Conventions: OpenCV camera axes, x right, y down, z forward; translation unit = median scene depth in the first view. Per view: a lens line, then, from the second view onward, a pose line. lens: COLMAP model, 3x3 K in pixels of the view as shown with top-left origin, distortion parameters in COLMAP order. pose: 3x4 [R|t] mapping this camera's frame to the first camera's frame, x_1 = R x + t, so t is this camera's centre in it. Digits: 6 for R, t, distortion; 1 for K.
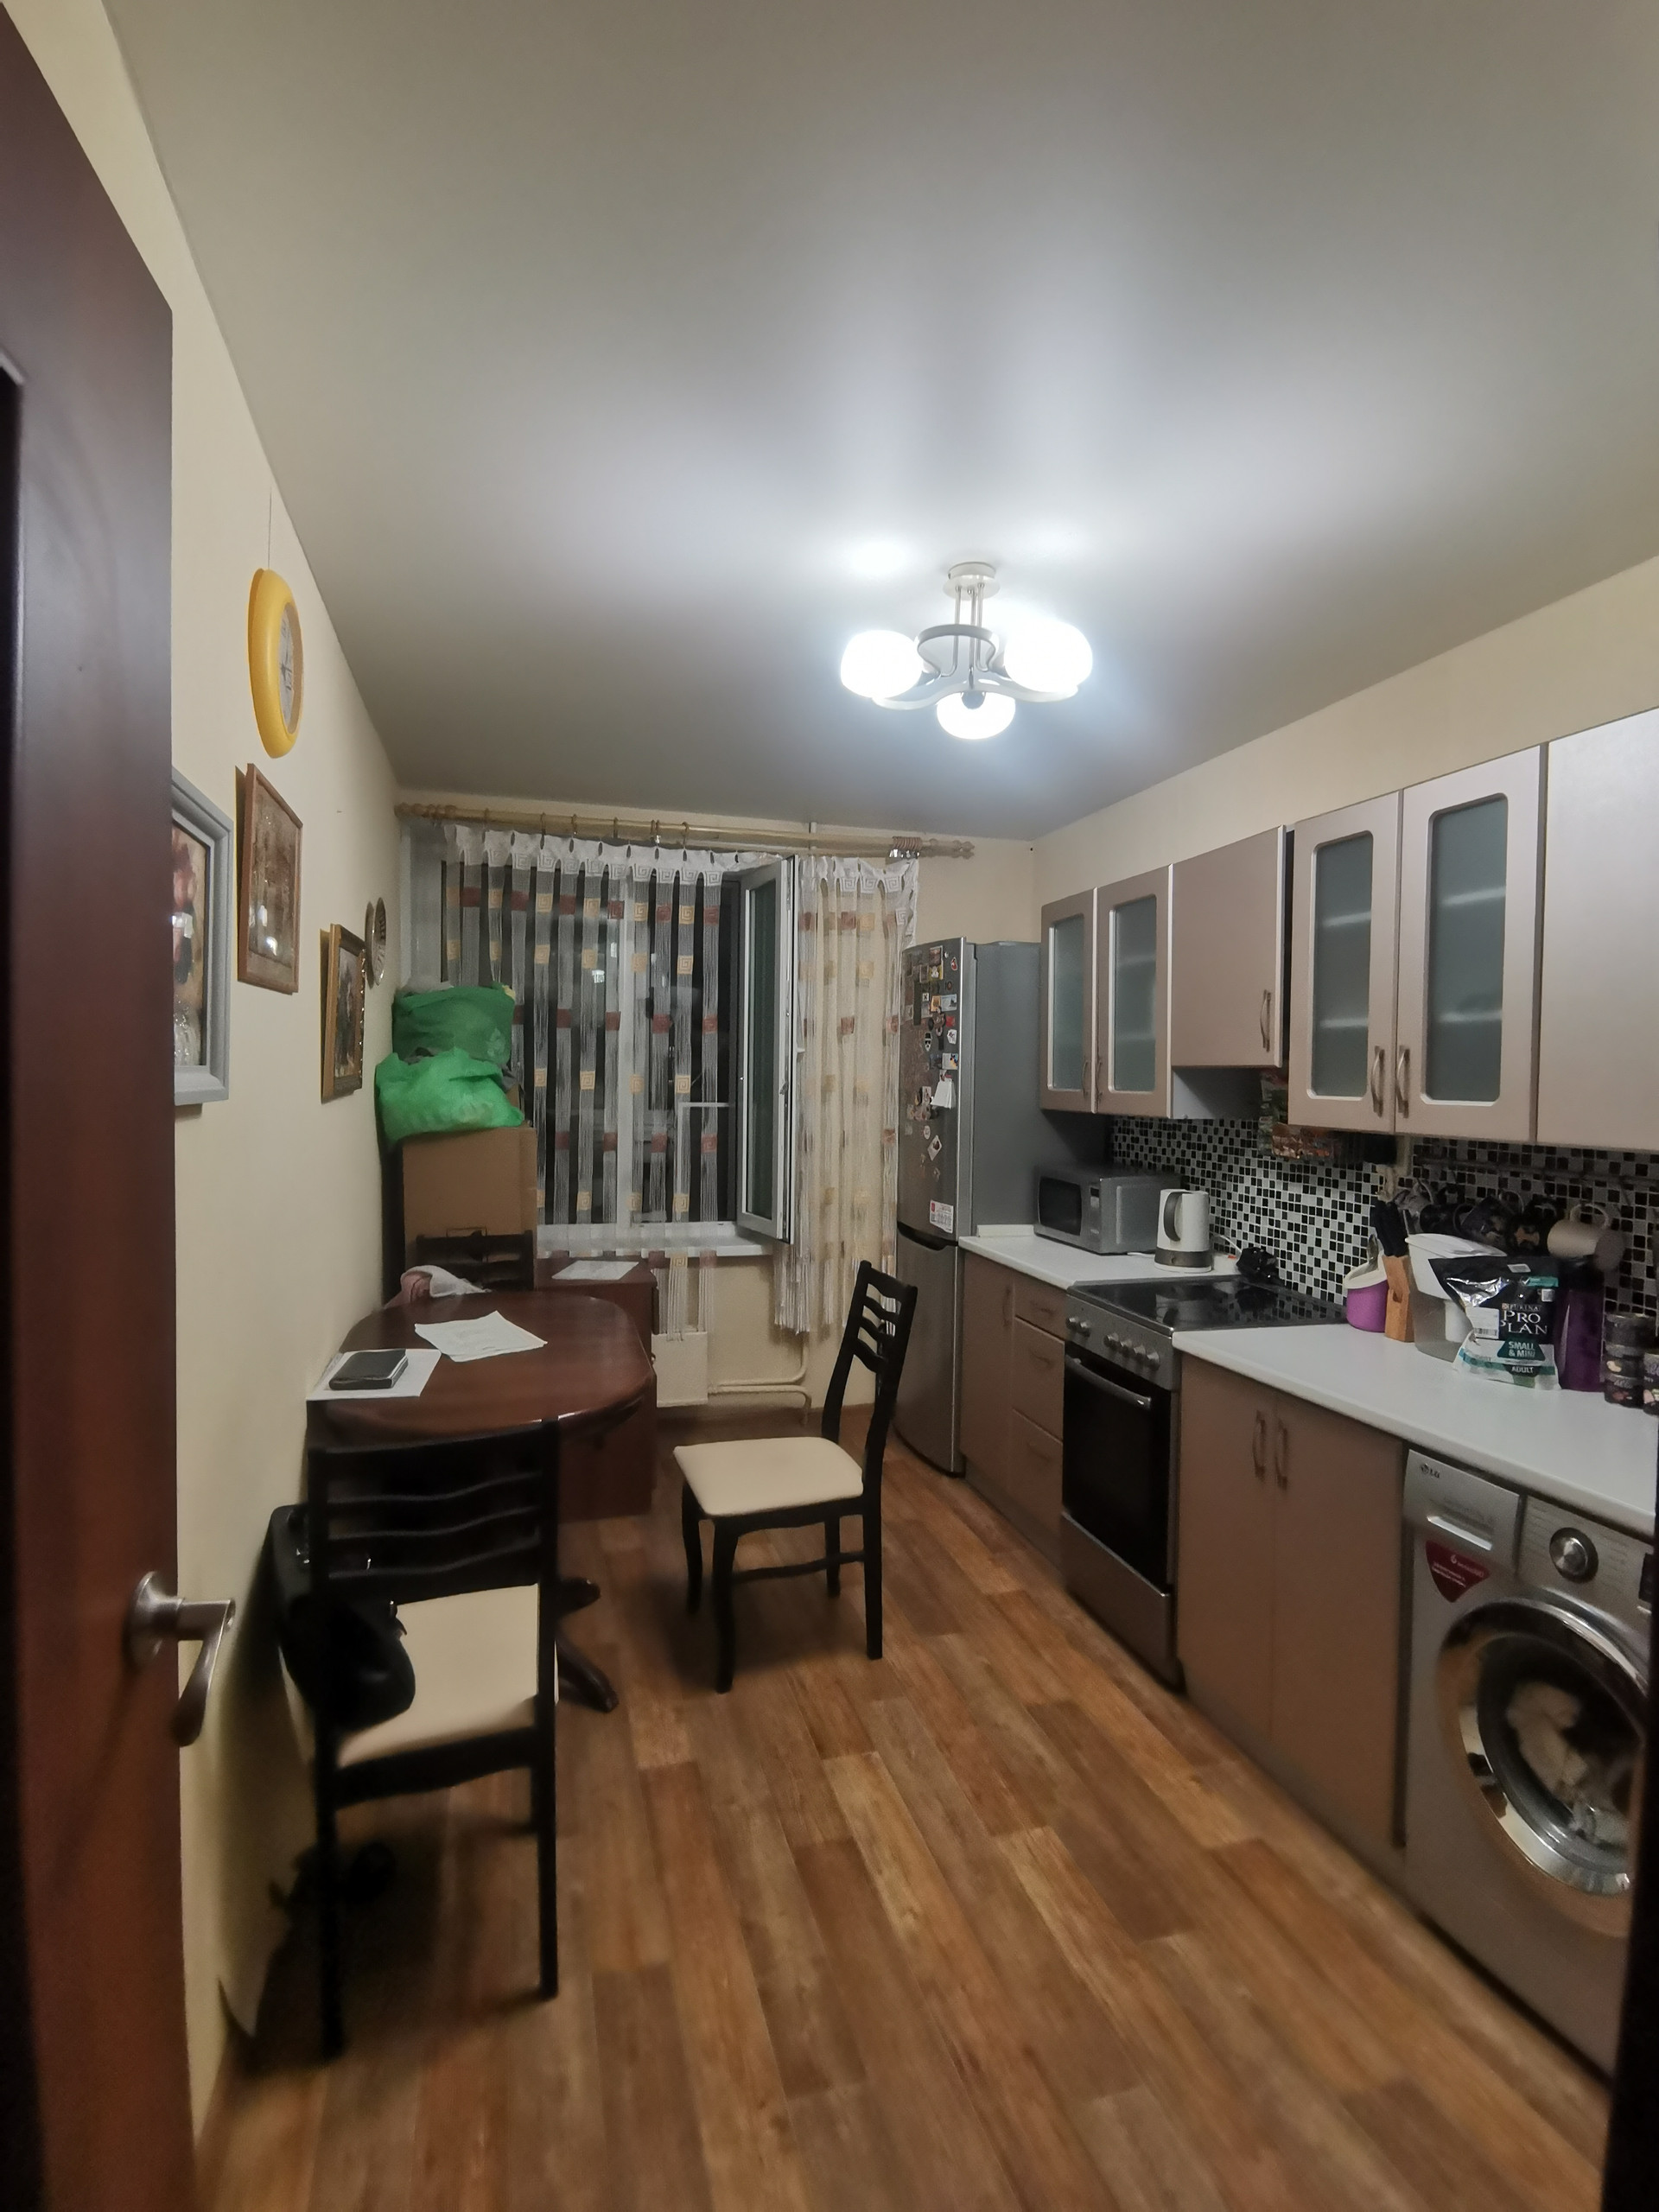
lens RADIAL K [[1088.6, 0, 828.7], [0, 1088.6, 1096.8], [0, 0, 1]] dist [0.046983, -0.034251]
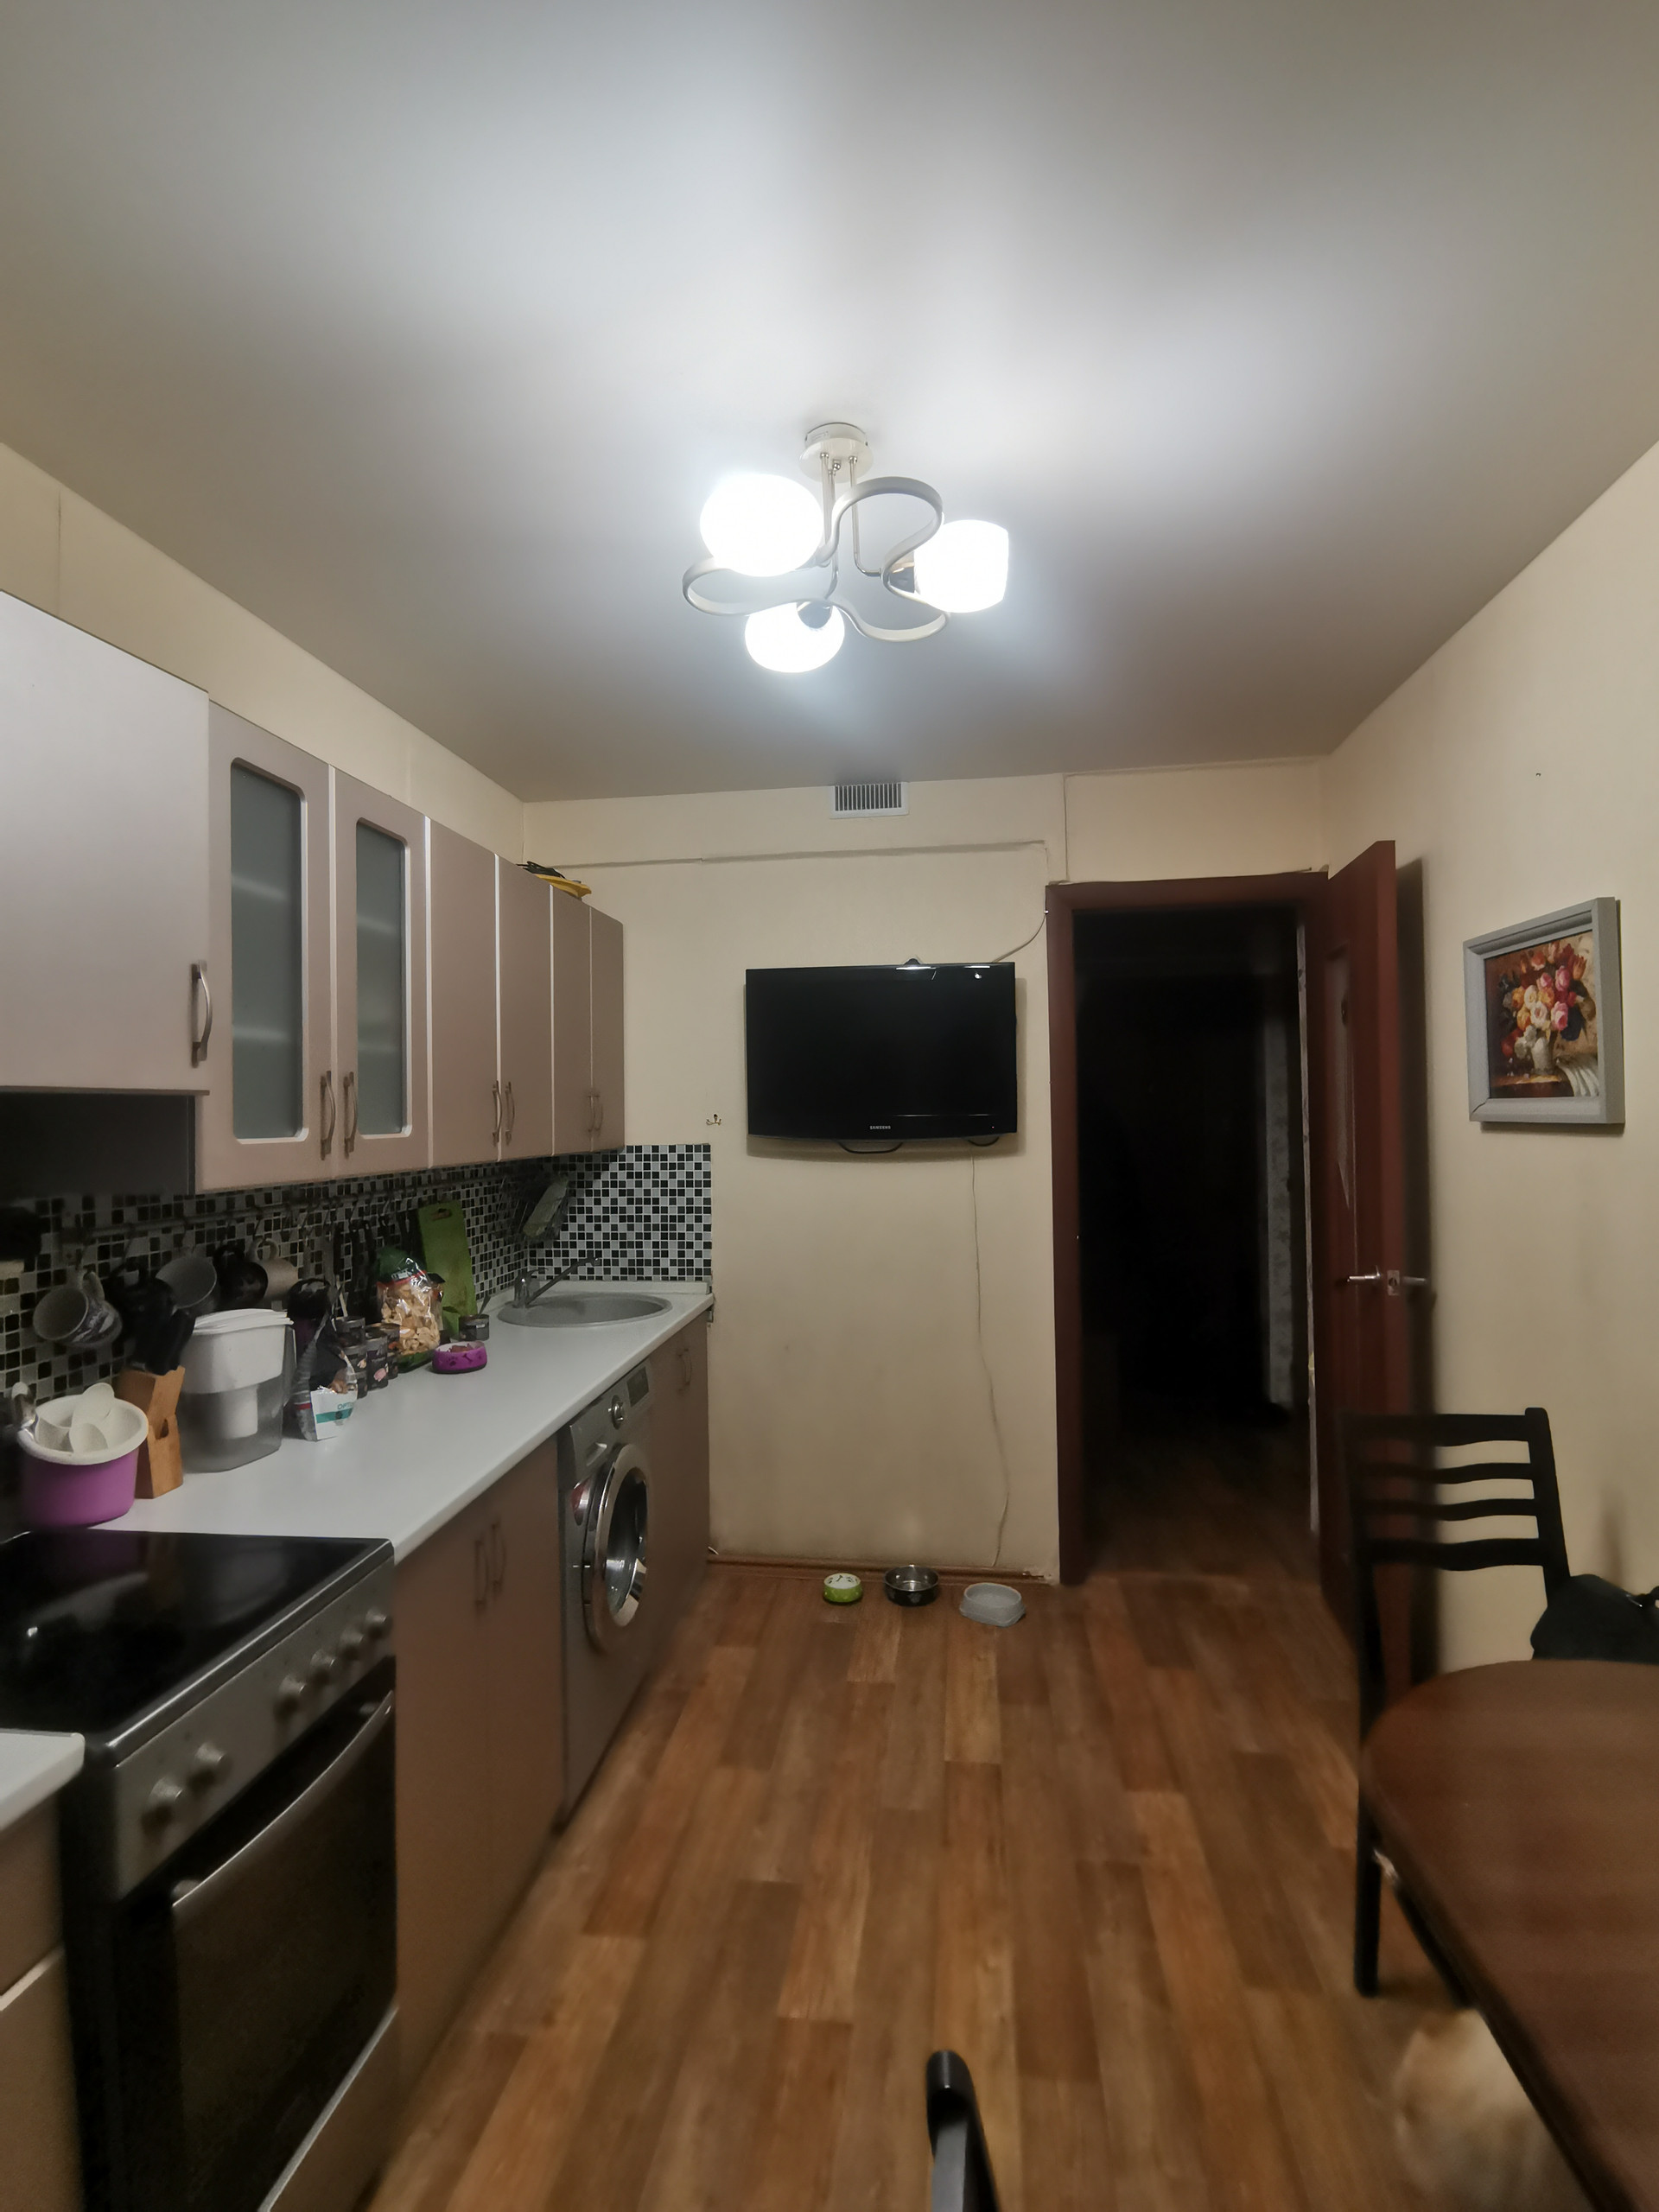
lens RADIAL K [[1088.6, 0, 828.7], [0, 1088.6, 1096.8], [0, 0, 1]] dist [0.046983, -0.034251]
pose [[-0.921884, -0.003135, 0.387453, -0.252230], [0.005777, 0.999745, 0.021833, -0.048964], [-0.387422, 0.022366, -0.921631, 1.969861]]
